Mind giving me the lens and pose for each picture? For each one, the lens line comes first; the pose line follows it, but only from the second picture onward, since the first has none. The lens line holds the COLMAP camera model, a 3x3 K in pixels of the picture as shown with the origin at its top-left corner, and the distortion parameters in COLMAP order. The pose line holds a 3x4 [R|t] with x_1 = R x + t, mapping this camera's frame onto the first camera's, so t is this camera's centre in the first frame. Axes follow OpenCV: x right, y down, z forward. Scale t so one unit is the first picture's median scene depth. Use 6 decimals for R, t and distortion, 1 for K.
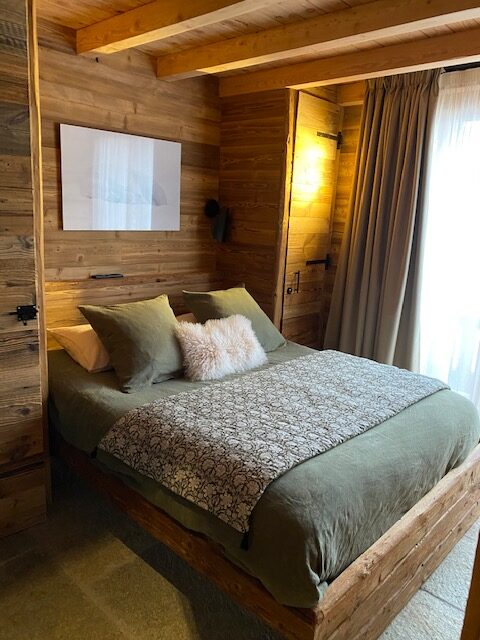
lens RADIAL K [[493.5, 0, 228.5], [0, 493.5, 321.0], [0, 0, 1]] dist [0.045570, -0.010272]
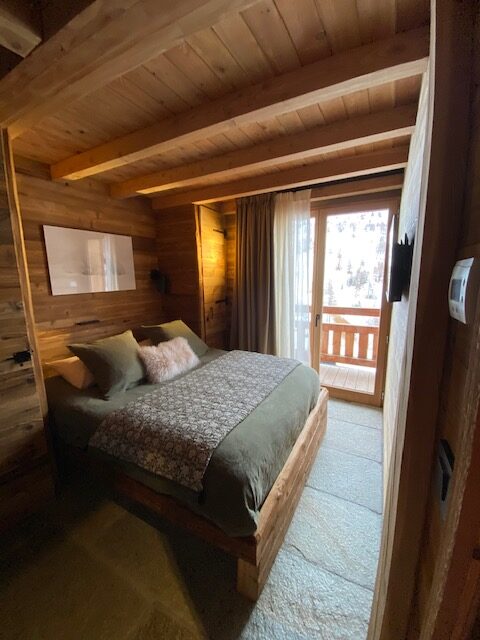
lens RADIAL K [[260.9, 0, 240.0], [0, 260.9, 320.0], [0, 0, 1]] dist [-0.001624, -0.000431]
pose [[0.961959, -0.107497, 0.251158, 0.004290], [0.119941, 0.992173, -0.034731, -0.017745], [-0.245458, 0.063534, 0.967323, 0.132934]]
